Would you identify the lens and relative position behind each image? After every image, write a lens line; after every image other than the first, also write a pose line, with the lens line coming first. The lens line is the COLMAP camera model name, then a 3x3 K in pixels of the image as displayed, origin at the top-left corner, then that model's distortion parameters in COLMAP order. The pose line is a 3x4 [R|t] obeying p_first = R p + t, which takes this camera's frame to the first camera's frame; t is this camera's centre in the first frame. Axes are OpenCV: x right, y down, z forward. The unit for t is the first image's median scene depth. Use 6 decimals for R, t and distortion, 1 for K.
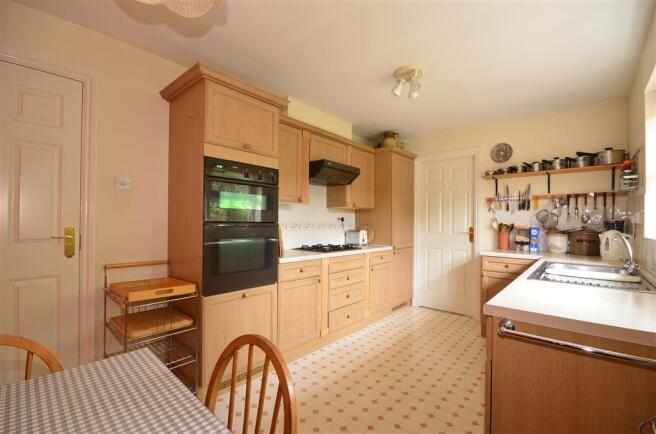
lens RADIAL K [[280.1, 0, 327.9], [0, 280.1, 219.7], [0, 0, 1]] dist [0.000088, -0.000017]
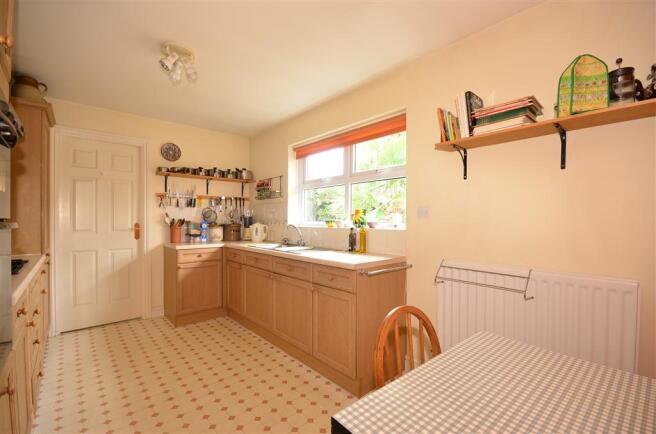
lens RADIAL K [[294.1, 0, 327.9], [0, 294.1, 219.0], [0, 0, 1]] dist [0.001697, 0.000011]
pose [[0.112334, -0.009875, 0.993621, -0.457537], [-0.009919, 0.999890, 0.011059, -0.004424], [-0.993621, -0.011098, 0.112224, 0.305276]]
